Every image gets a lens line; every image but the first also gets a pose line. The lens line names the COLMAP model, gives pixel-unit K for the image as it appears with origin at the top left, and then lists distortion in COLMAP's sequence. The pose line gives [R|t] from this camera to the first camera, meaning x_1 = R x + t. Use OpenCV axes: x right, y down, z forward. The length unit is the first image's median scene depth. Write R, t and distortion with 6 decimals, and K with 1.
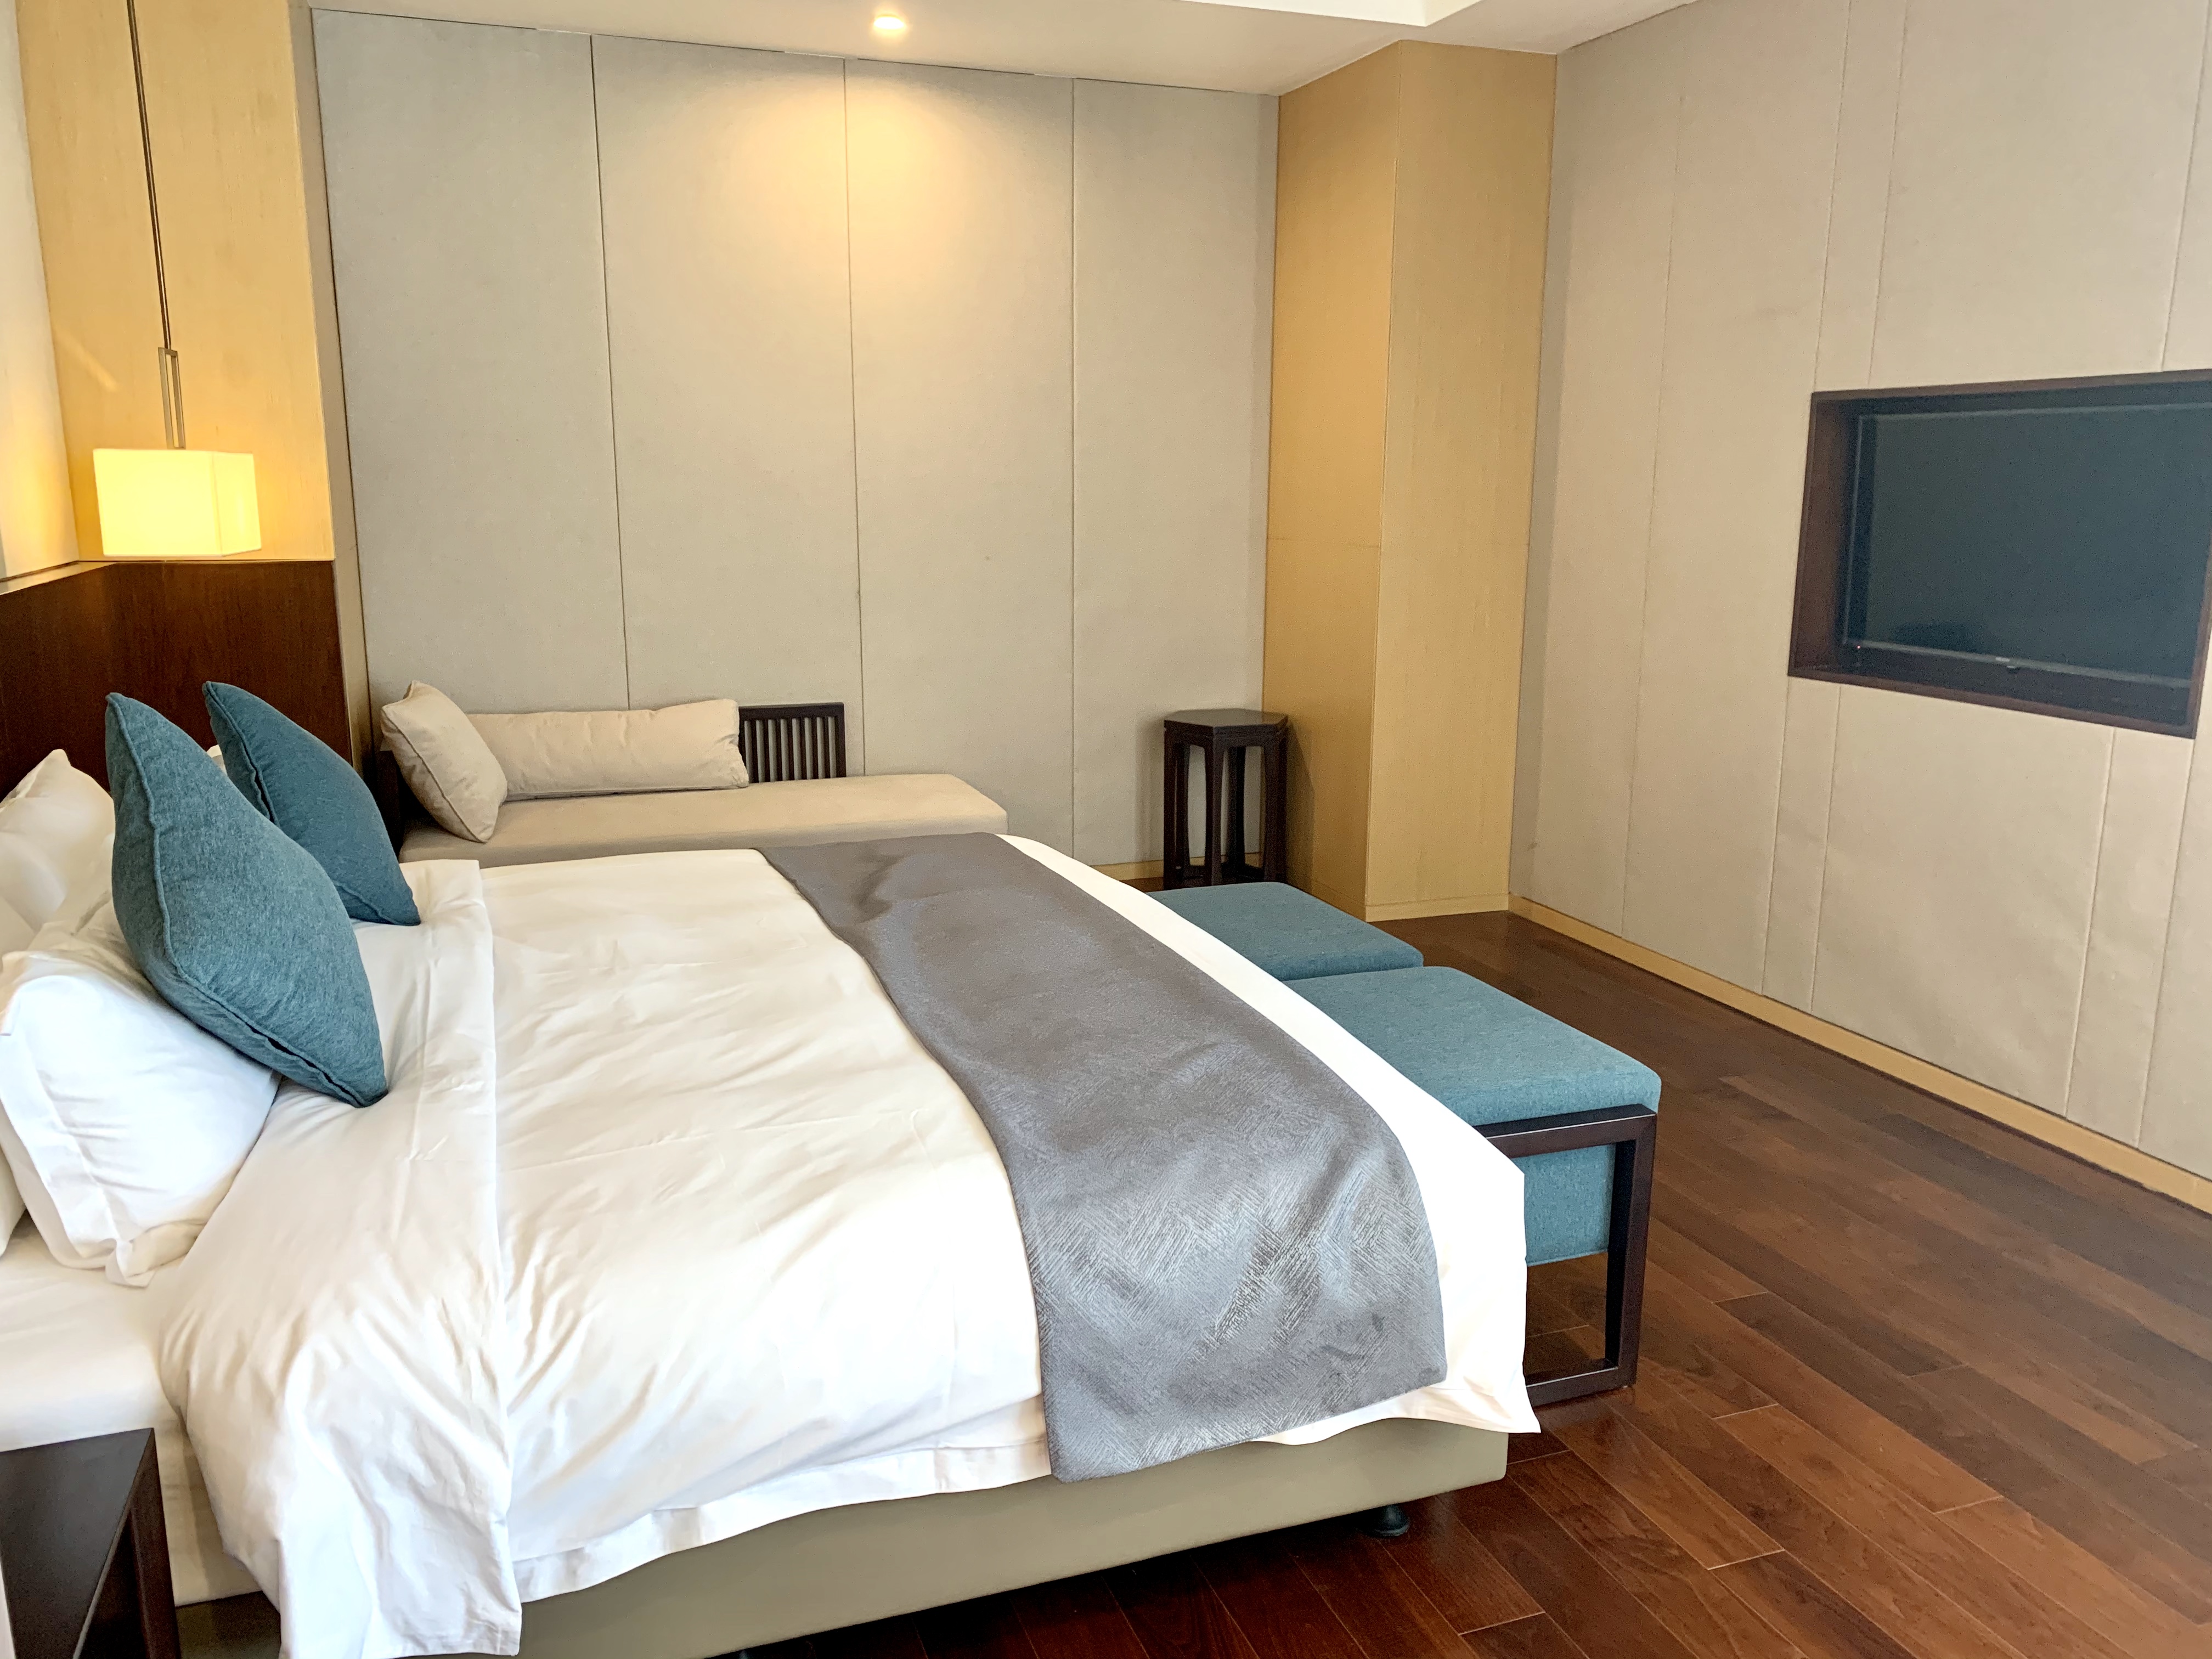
lens RADIAL K [[1692.2, 0, 1100.2], [0, 1692.2, 813.7], [0, 0, 1]] dist [0.095422, -0.114362]
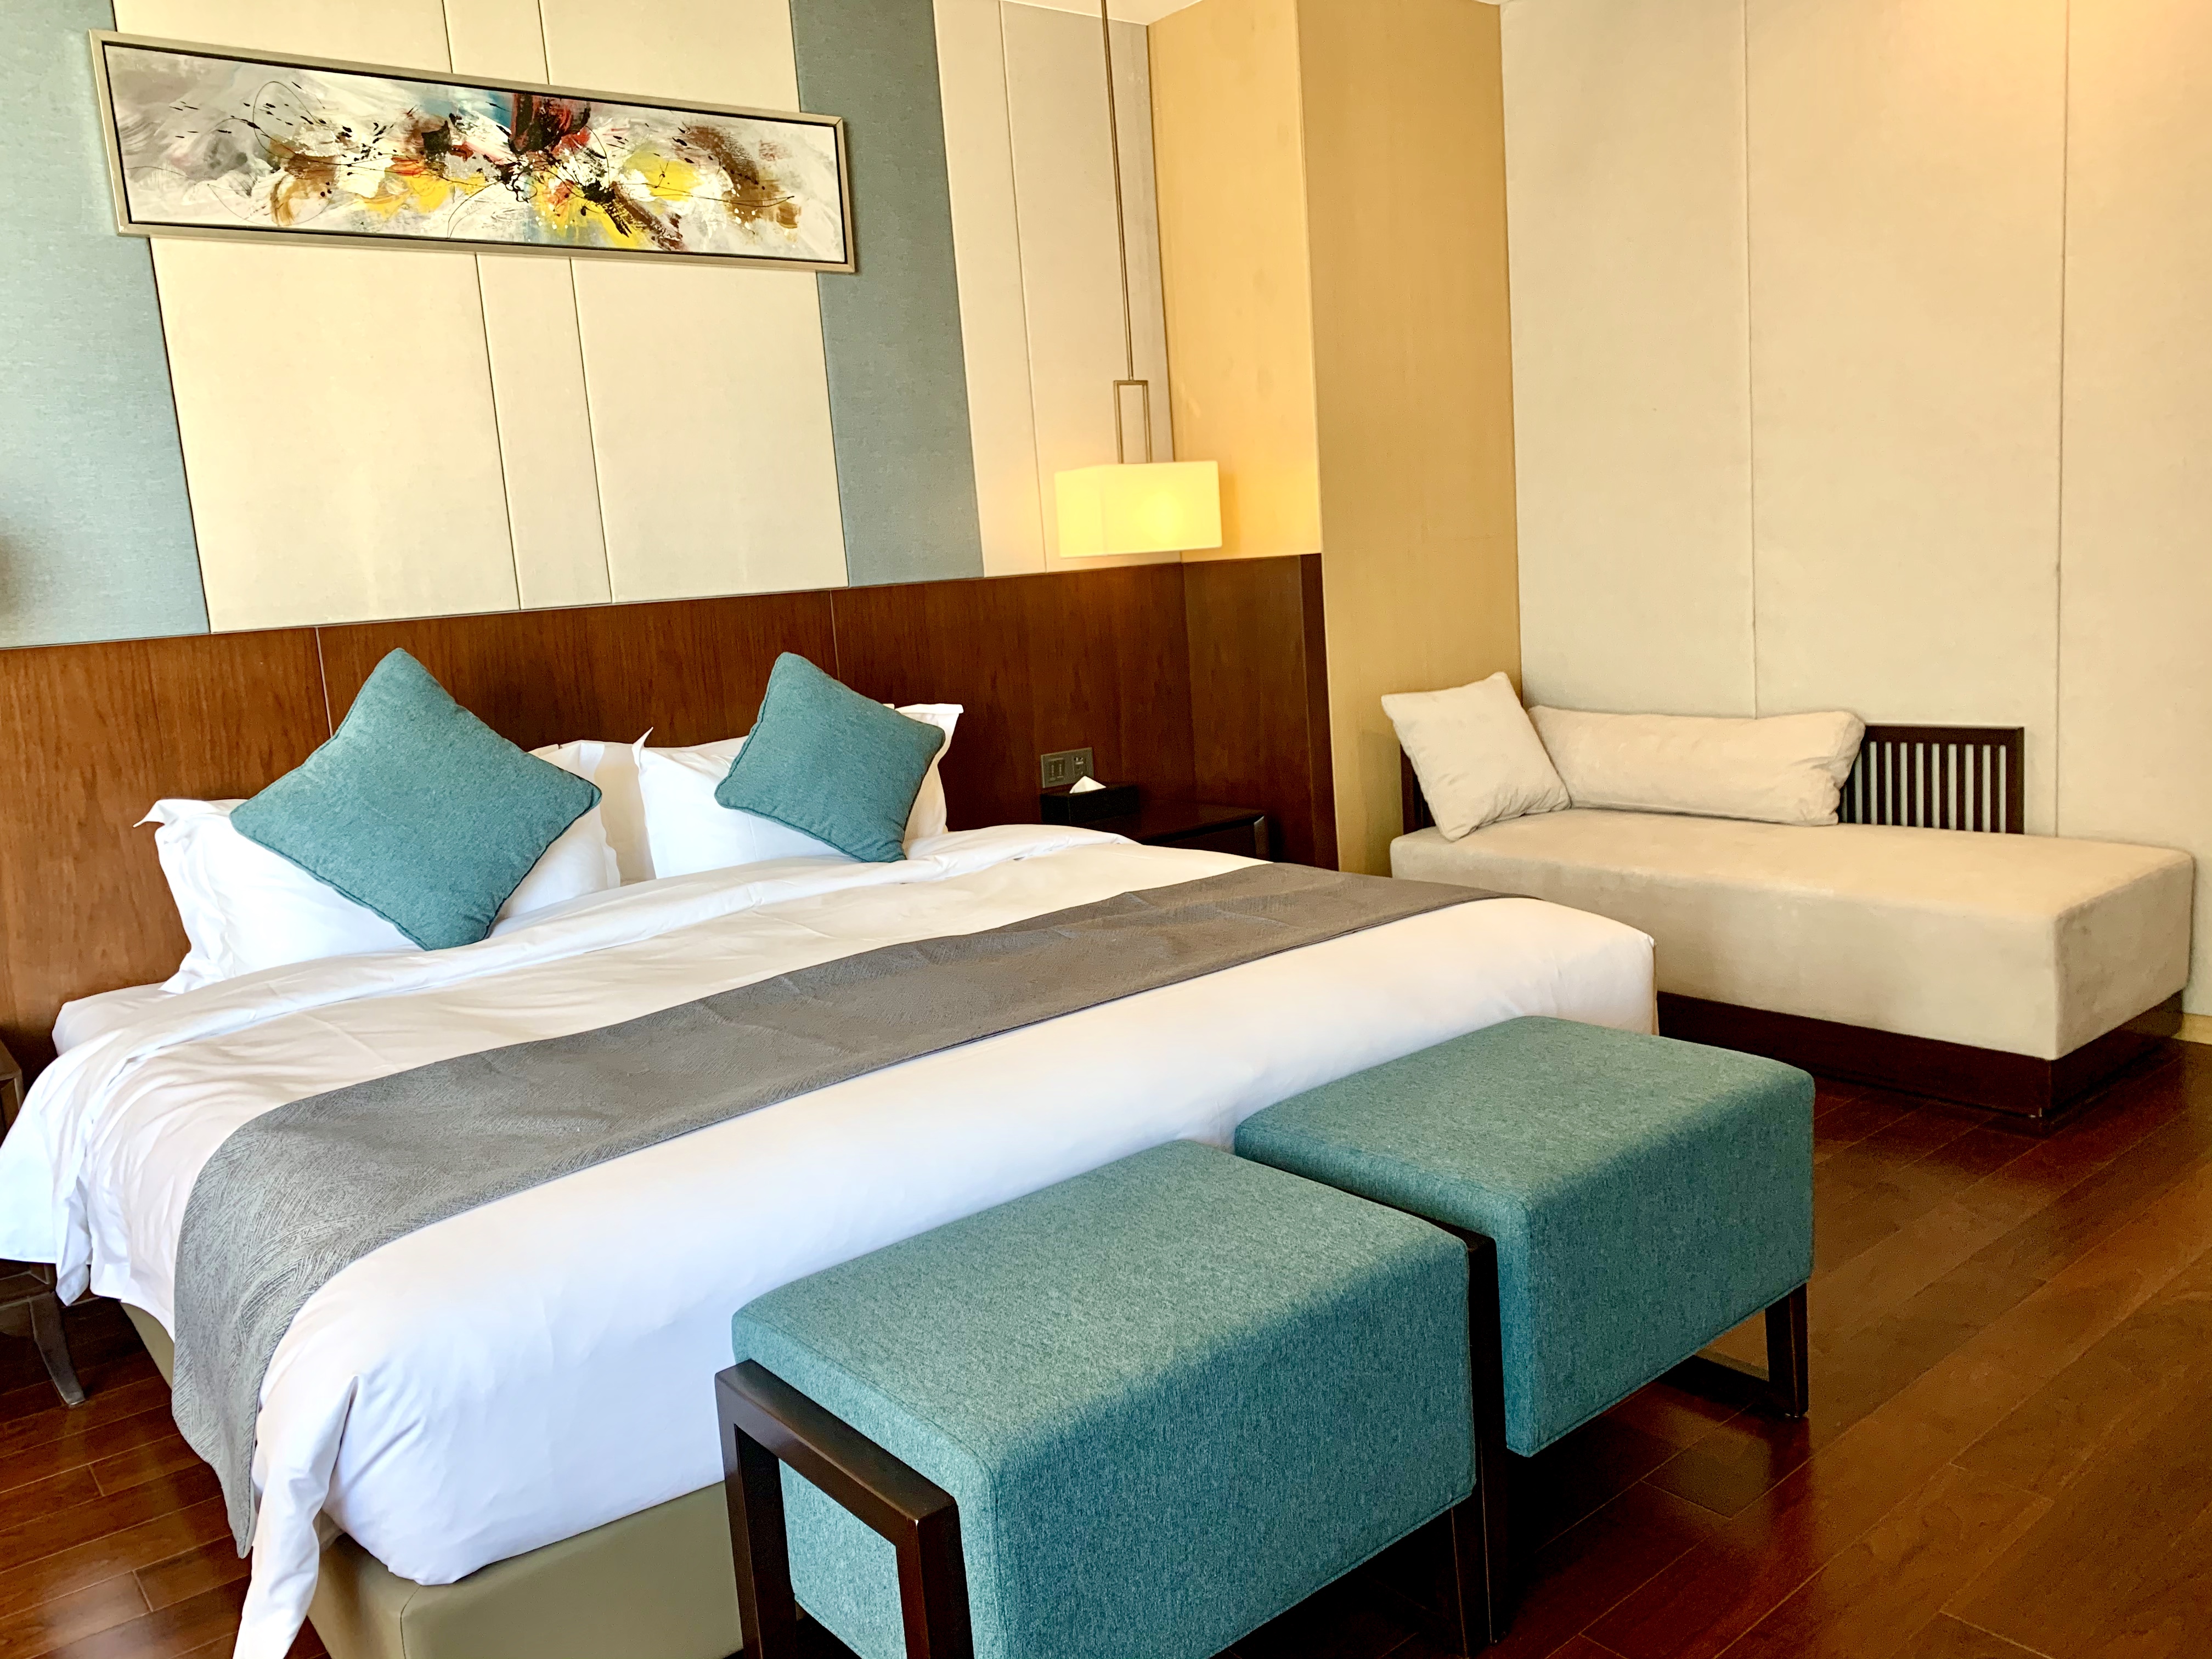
lens RADIAL K [[1692.2, 0, 1100.2], [0, 1692.2, 813.7], [0, 0, 1]] dist [0.095422, -0.114362]
pose [[0.320740, 0.113001, -0.940402, 0.397848], [-0.113834, 0.990260, 0.080167, -0.044072], [0.940302, 0.081337, 0.330480, 0.419132]]
